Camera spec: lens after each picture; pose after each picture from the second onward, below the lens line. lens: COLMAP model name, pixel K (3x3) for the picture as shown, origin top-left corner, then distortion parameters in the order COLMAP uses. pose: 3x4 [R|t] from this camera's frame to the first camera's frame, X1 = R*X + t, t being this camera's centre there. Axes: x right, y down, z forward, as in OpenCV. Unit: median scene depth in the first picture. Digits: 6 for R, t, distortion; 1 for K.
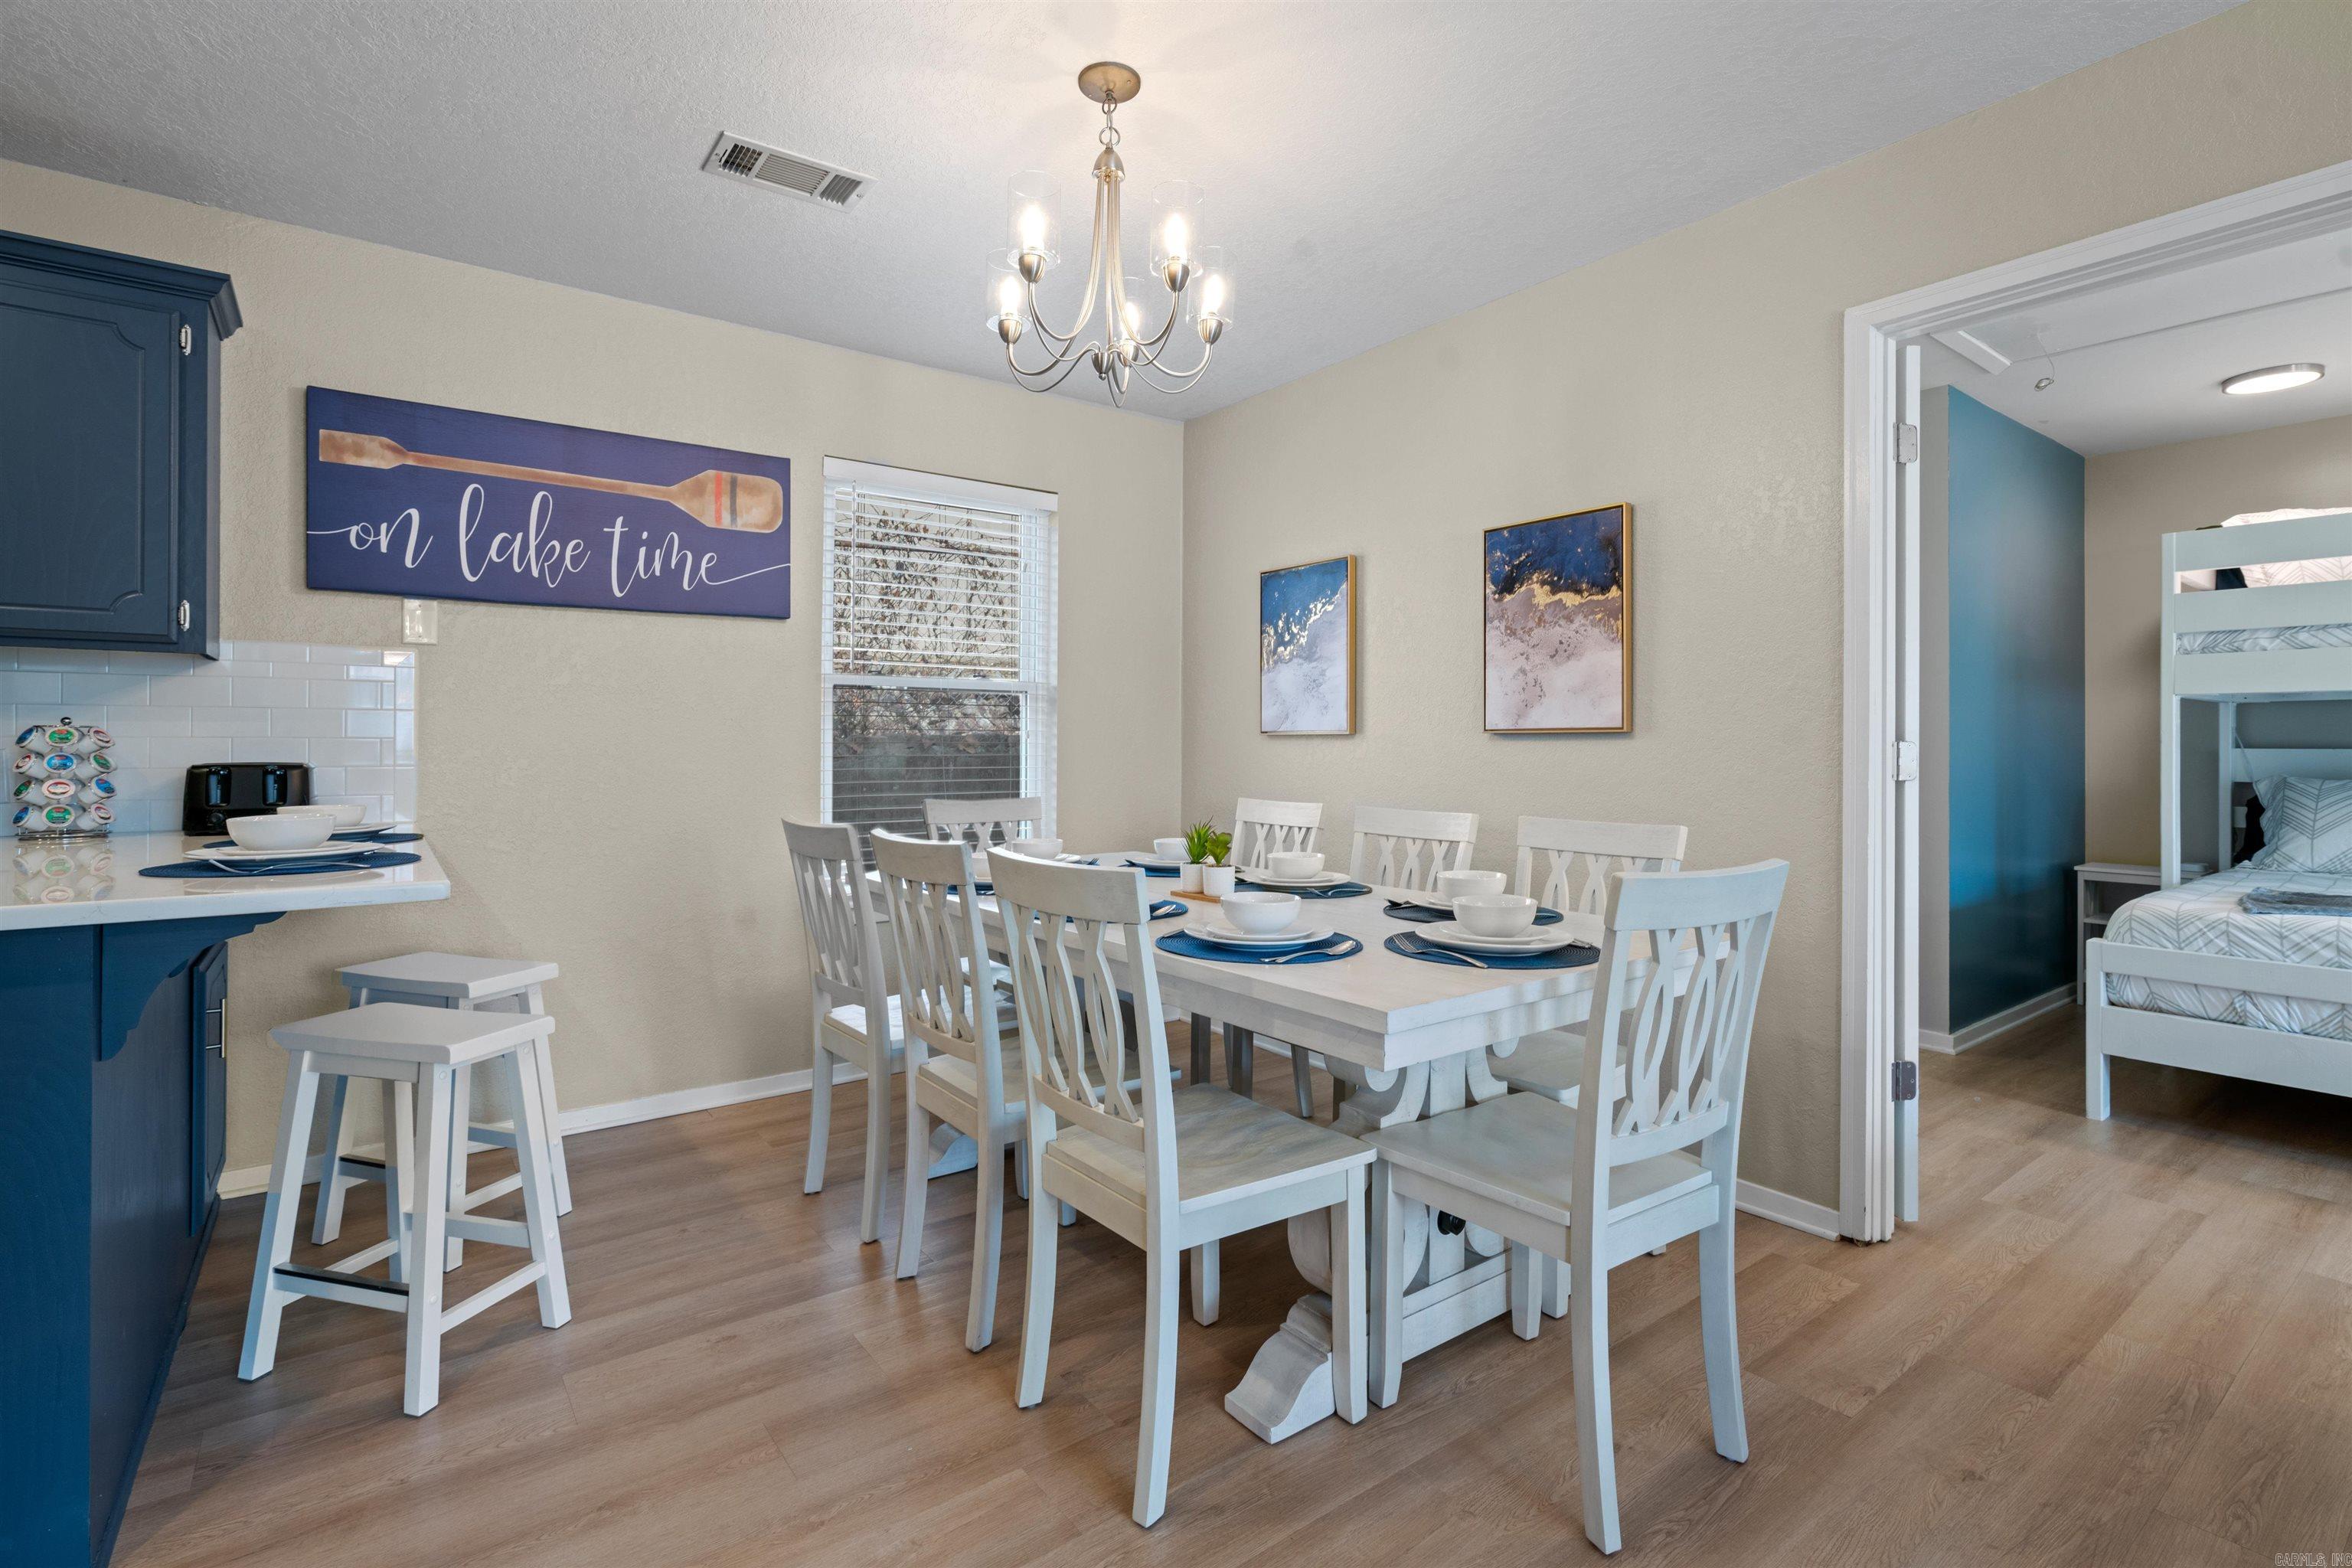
lens RADIAL K [[1083.5, 0, 1153.2], [0, 1083.5, 739.0], [0, 0, 1]] dist [-0.003943, 0.002221]
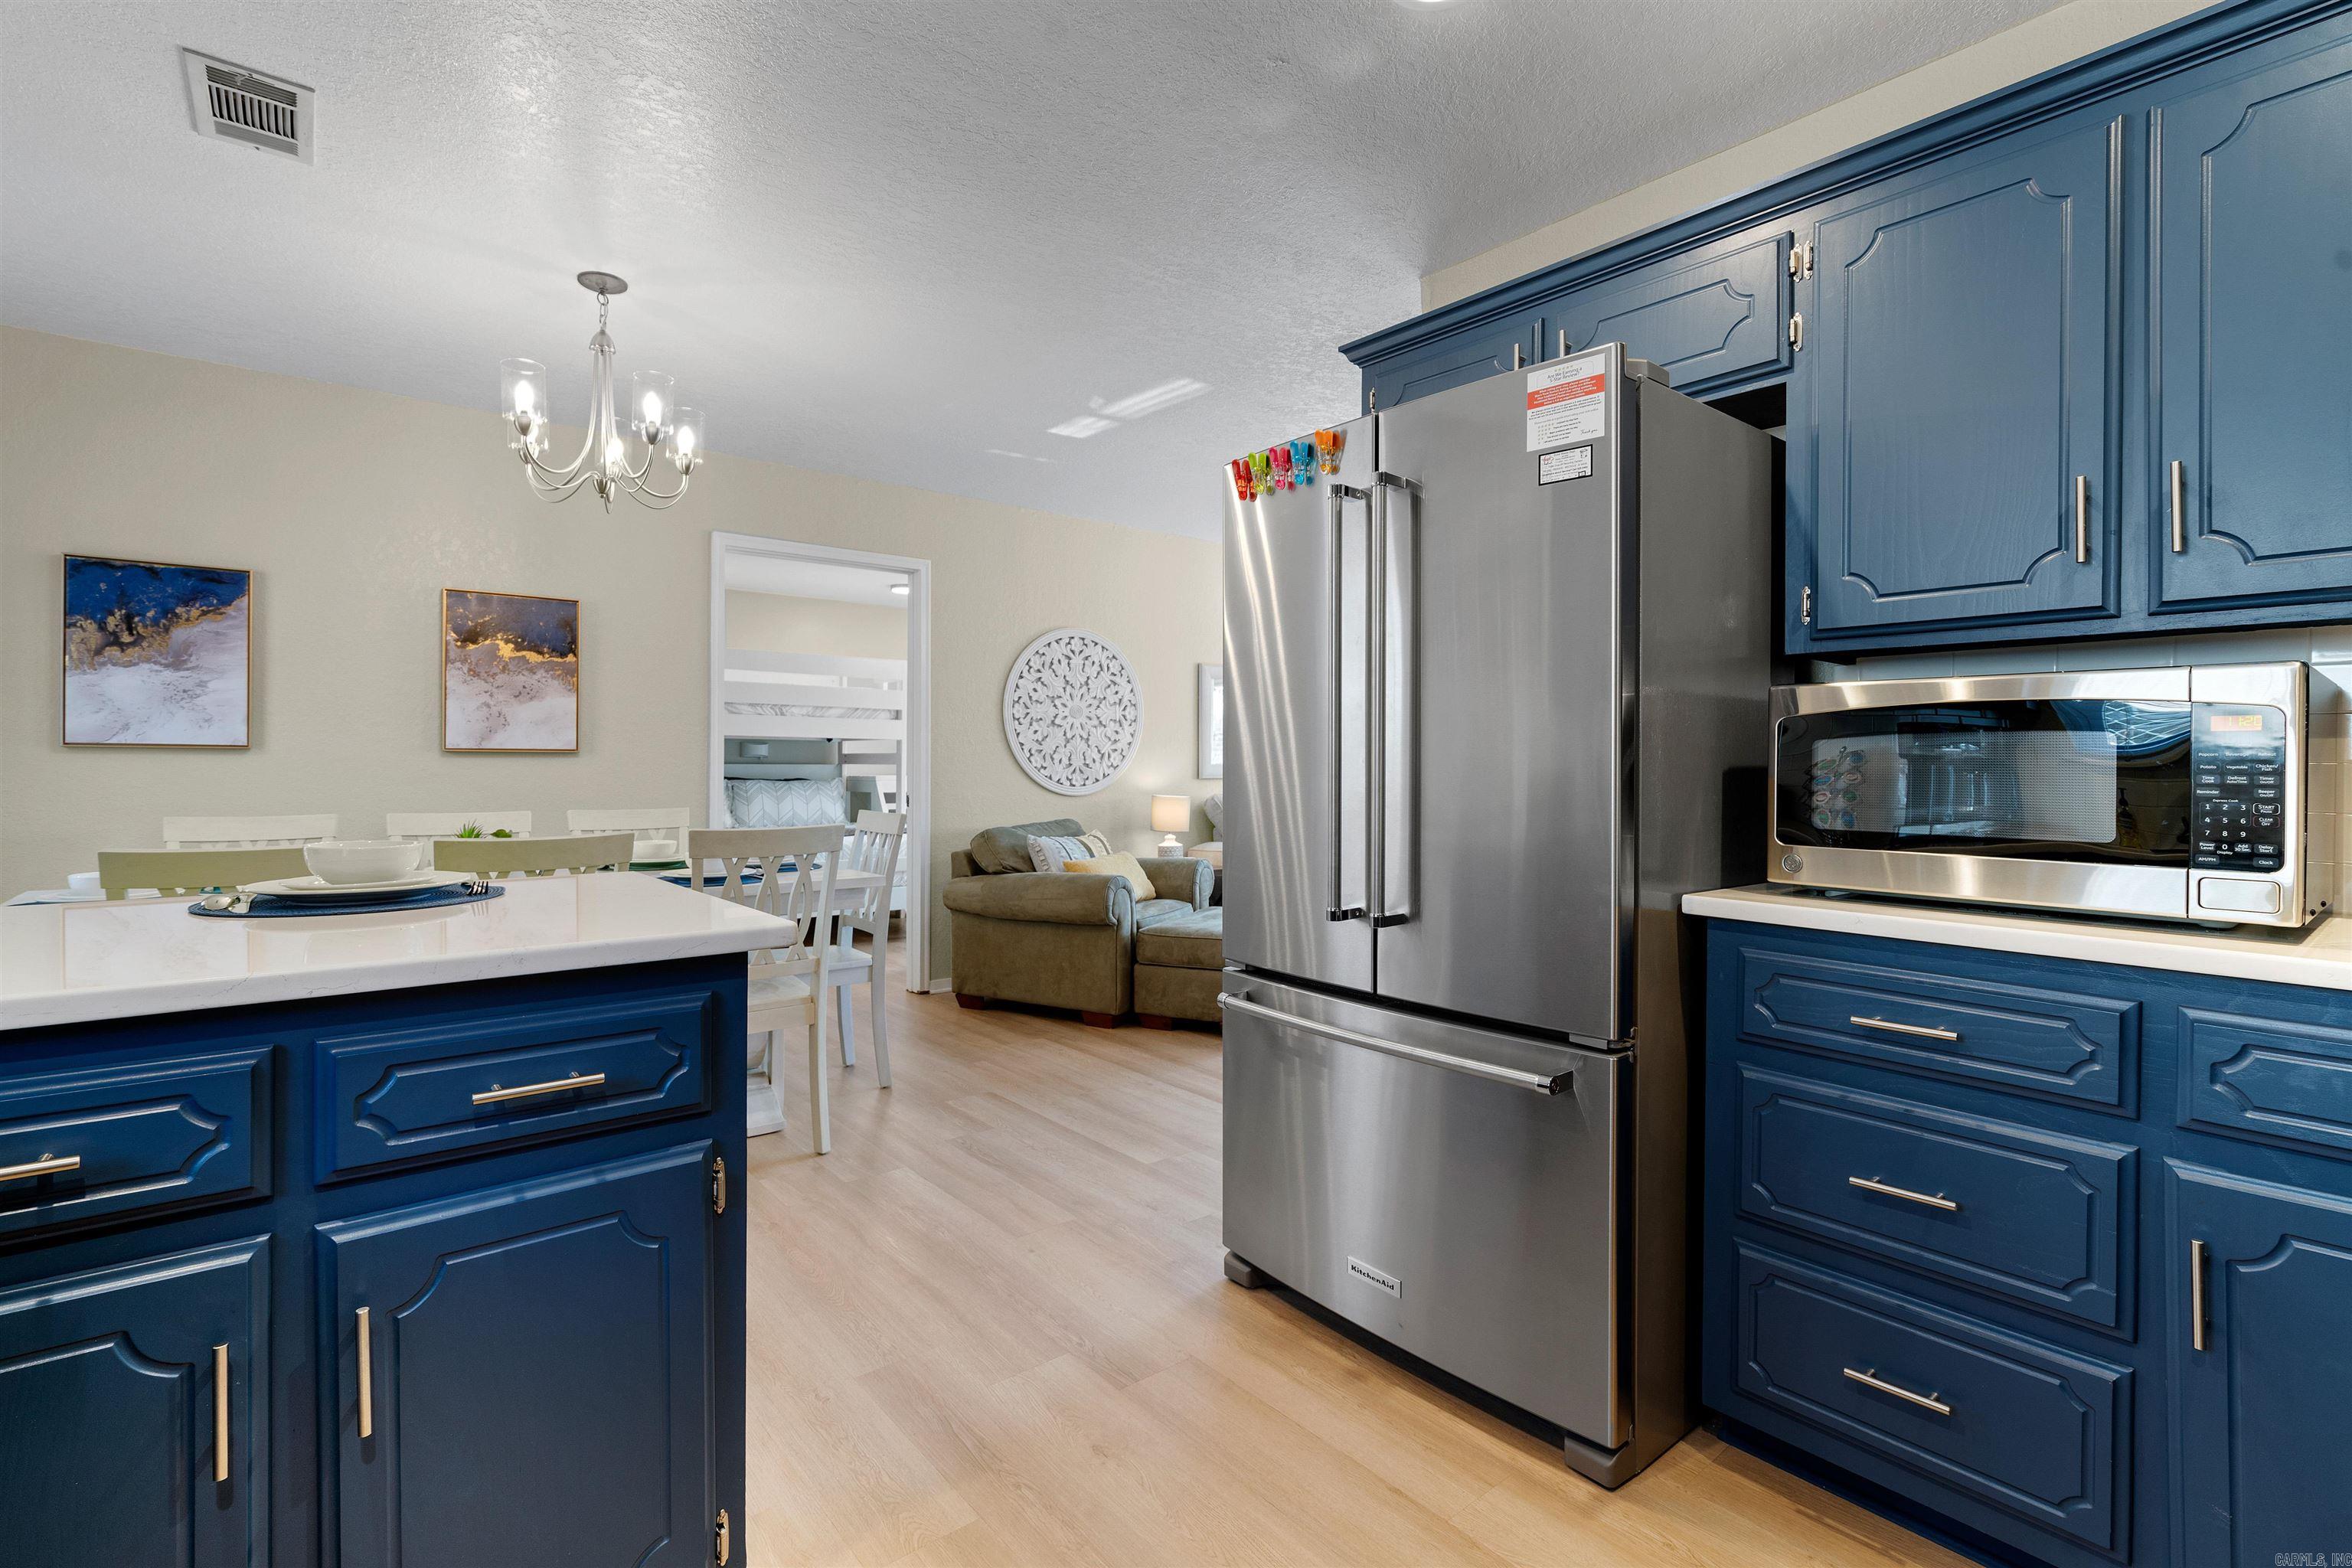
lens RADIAL K [[1083.5, 0, 1191.7], [0, 1083.5, 764.6], [0, 0, 1]] dist [-0.003943, 0.002221]
pose [[-0.069440, -0.000136, 0.997586, -1.051459], [-0.010300, 0.999947, -0.000580, 0.001854], [-0.997533, -0.010315, -0.069437, 0.240582]]
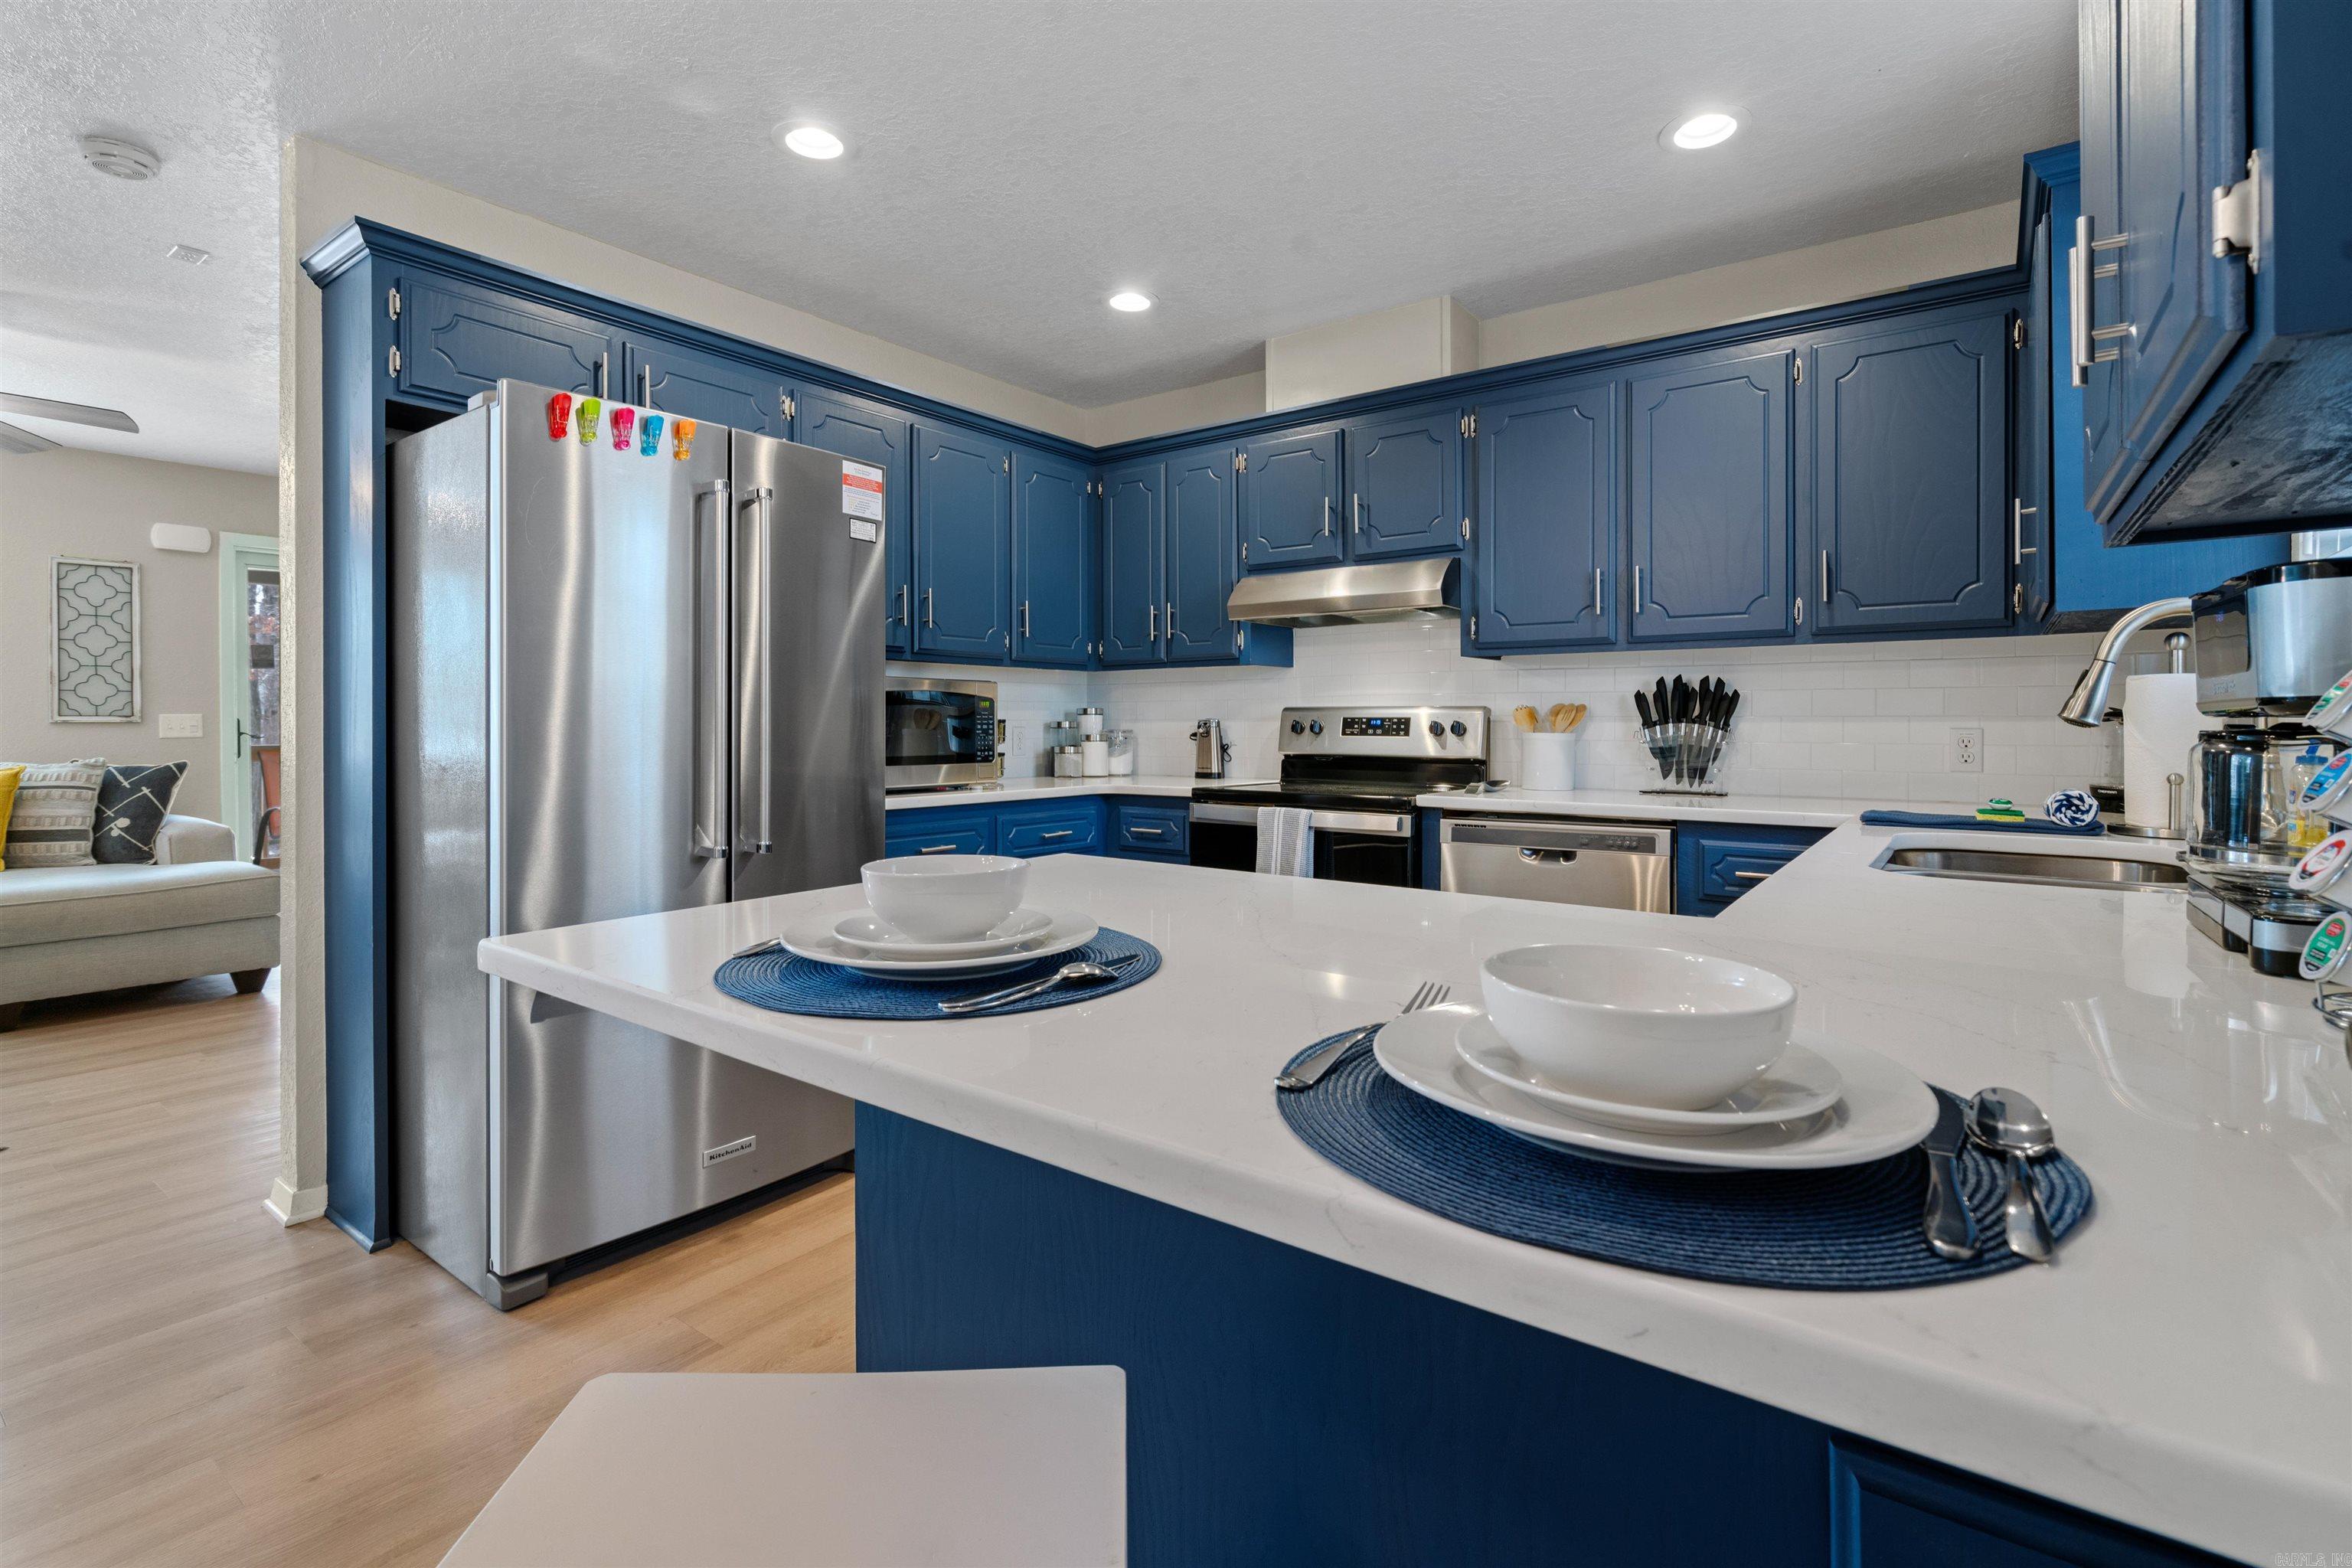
lens RADIAL K [[1083.5, 0, 1186.2], [0, 1083.5, 728.5], [0, 0, 1]] dist [-0.003943, 0.002221]
pose [[-0.954412, 0.003350, -0.298473, -0.476906], [0.003392, 0.999994, 0.000377, 0.004883], [0.298473, -0.000653, -0.954418, 0.942136]]
